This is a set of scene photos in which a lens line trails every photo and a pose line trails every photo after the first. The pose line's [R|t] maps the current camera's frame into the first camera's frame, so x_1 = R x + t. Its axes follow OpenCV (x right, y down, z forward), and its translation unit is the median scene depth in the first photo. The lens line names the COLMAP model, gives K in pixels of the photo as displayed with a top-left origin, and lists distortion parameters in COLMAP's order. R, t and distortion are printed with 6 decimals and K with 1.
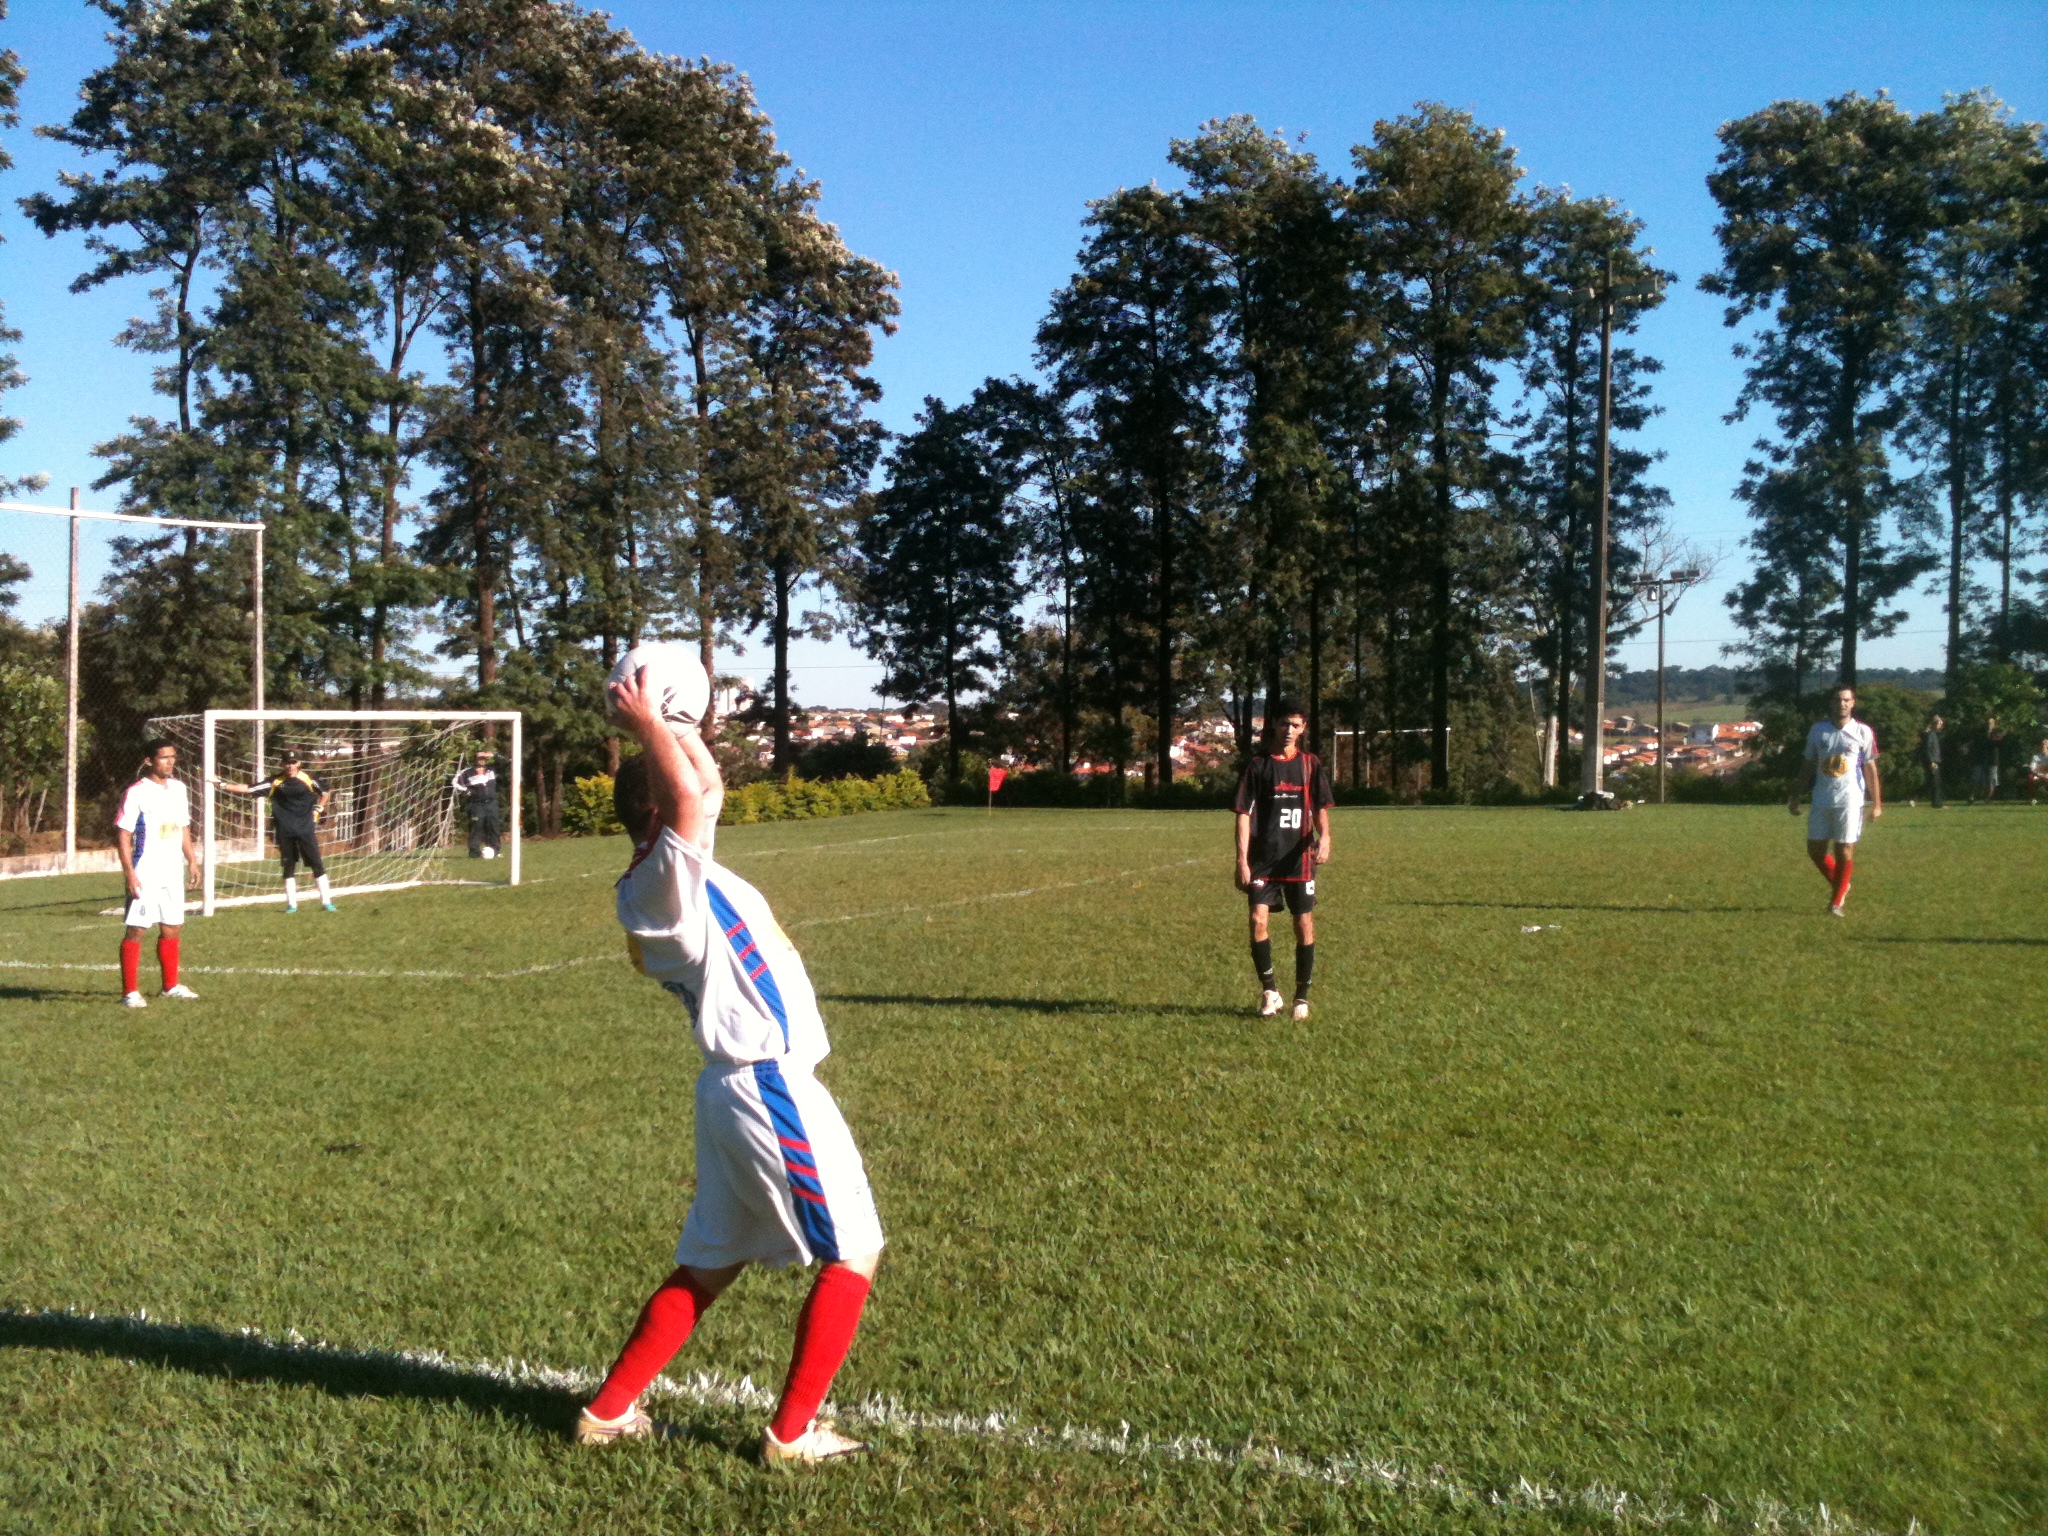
lens RADIAL K [[2215.1, 0, 1028.8], [0, 2215.1, 798.6], [0, 0, 1]] dist [0.035846, 0.000000]
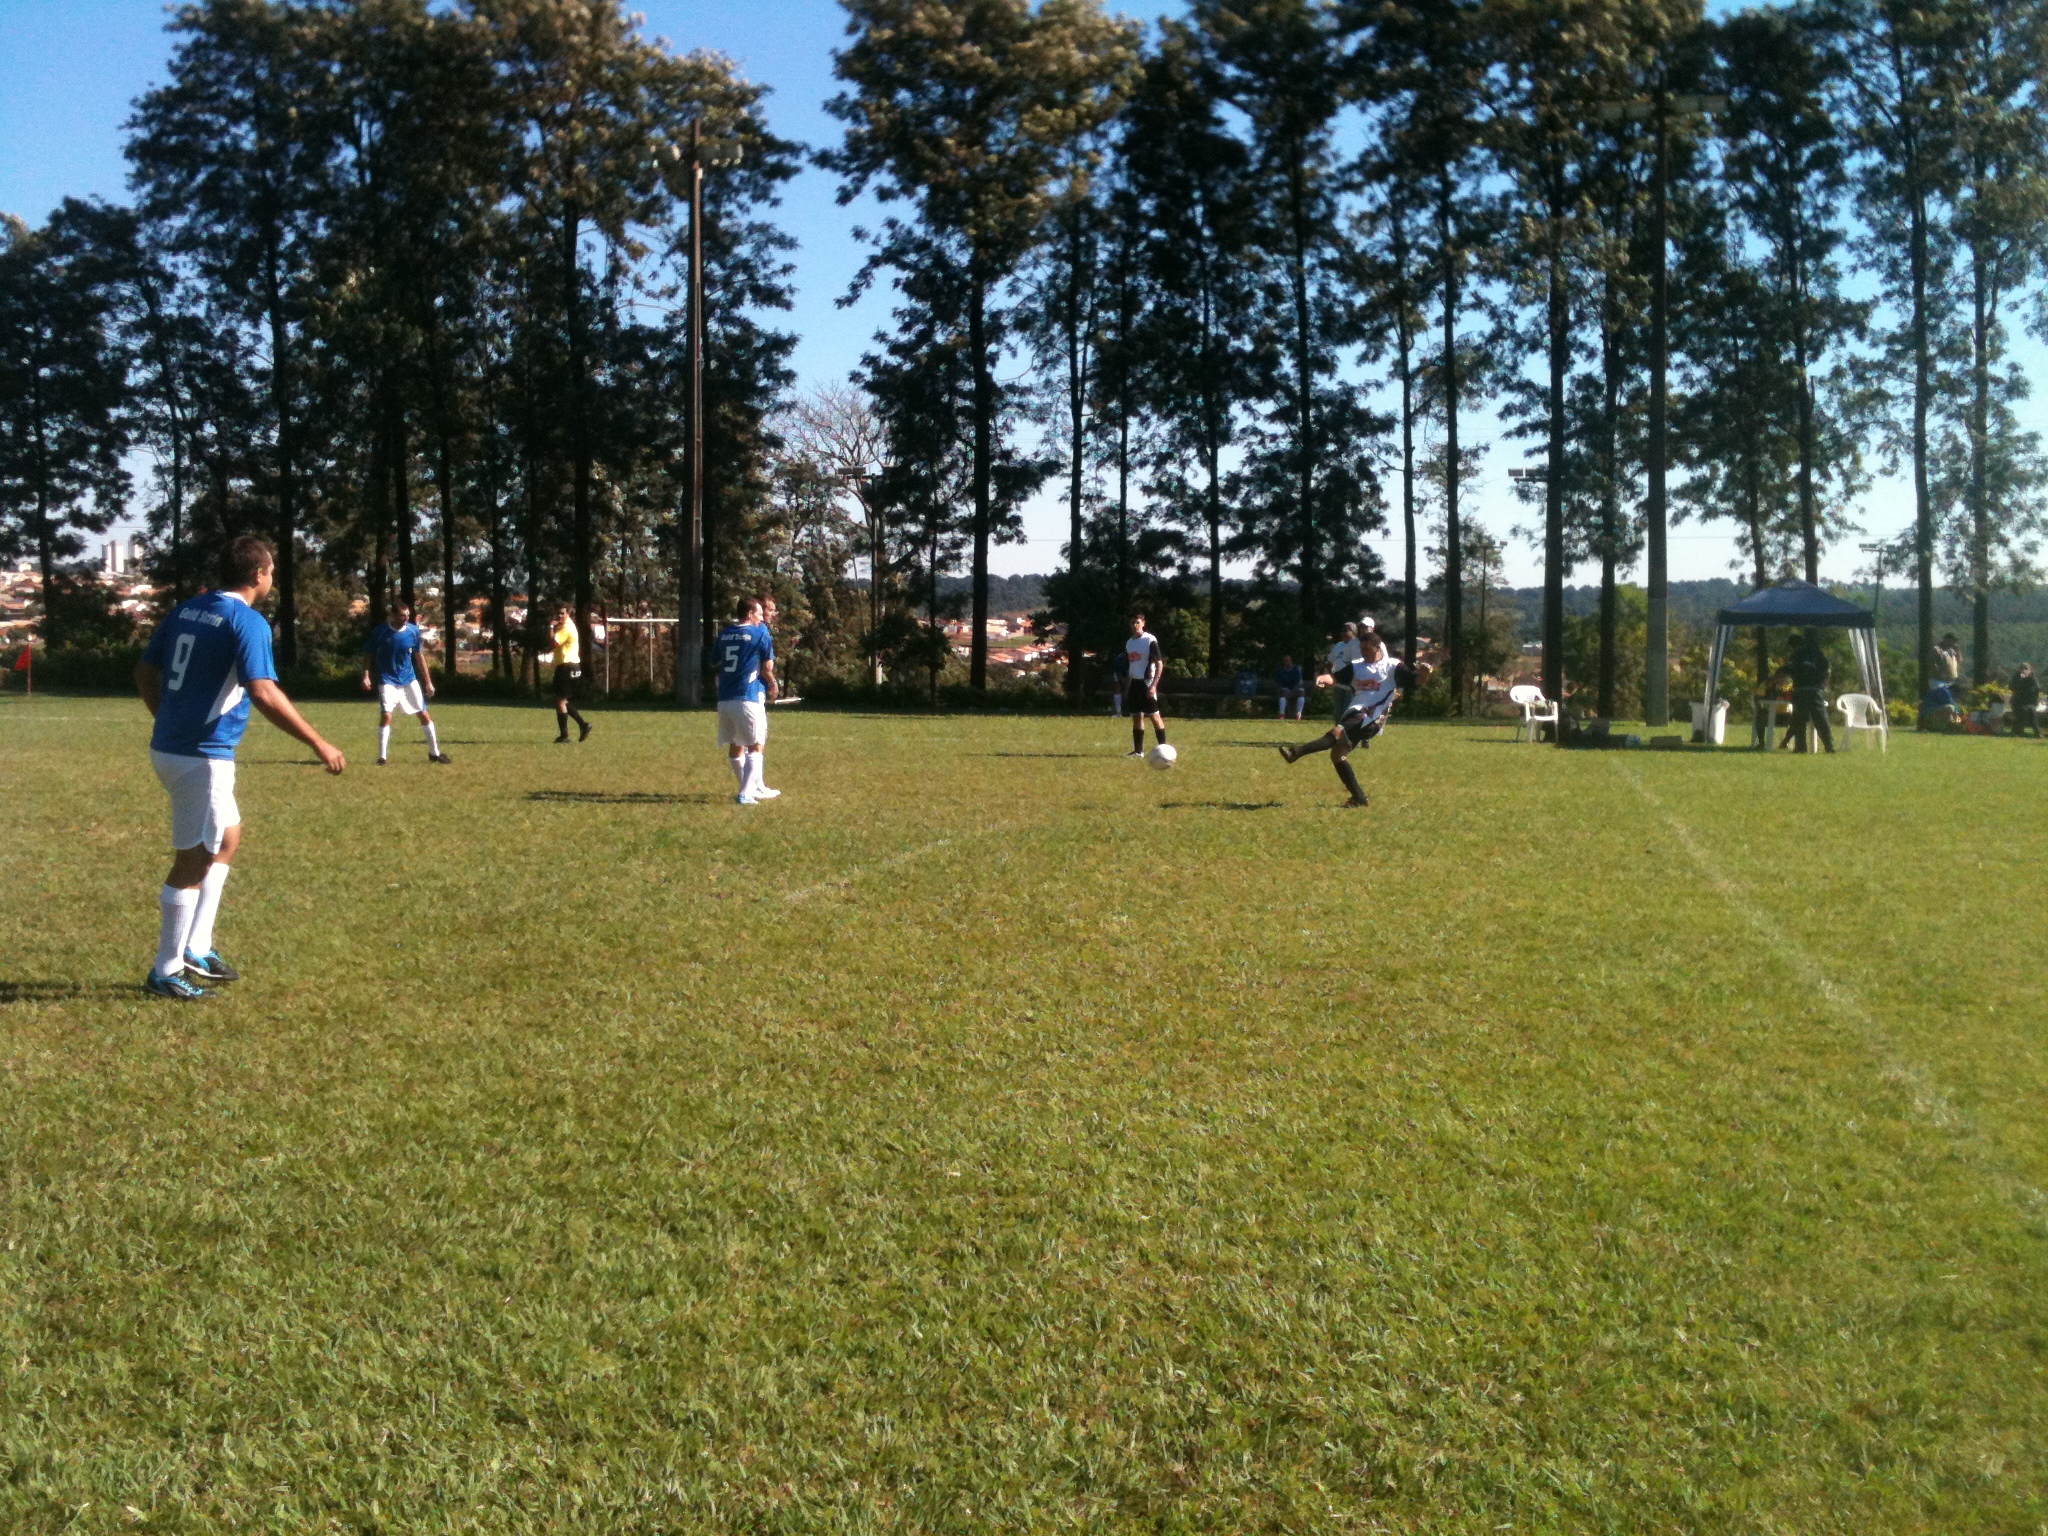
lens RADIAL K [[2215.1, 0, 1045.2], [0, 2215.1, 793.5], [0, 0, 1]] dist [0.035846, 0.000000]
pose [[0.972919, 0.020527, 0.230234, 0.170242], [-0.032585, 0.998282, 0.048693, -0.010312], [-0.228839, -0.054877, 0.971916, 0.043615]]
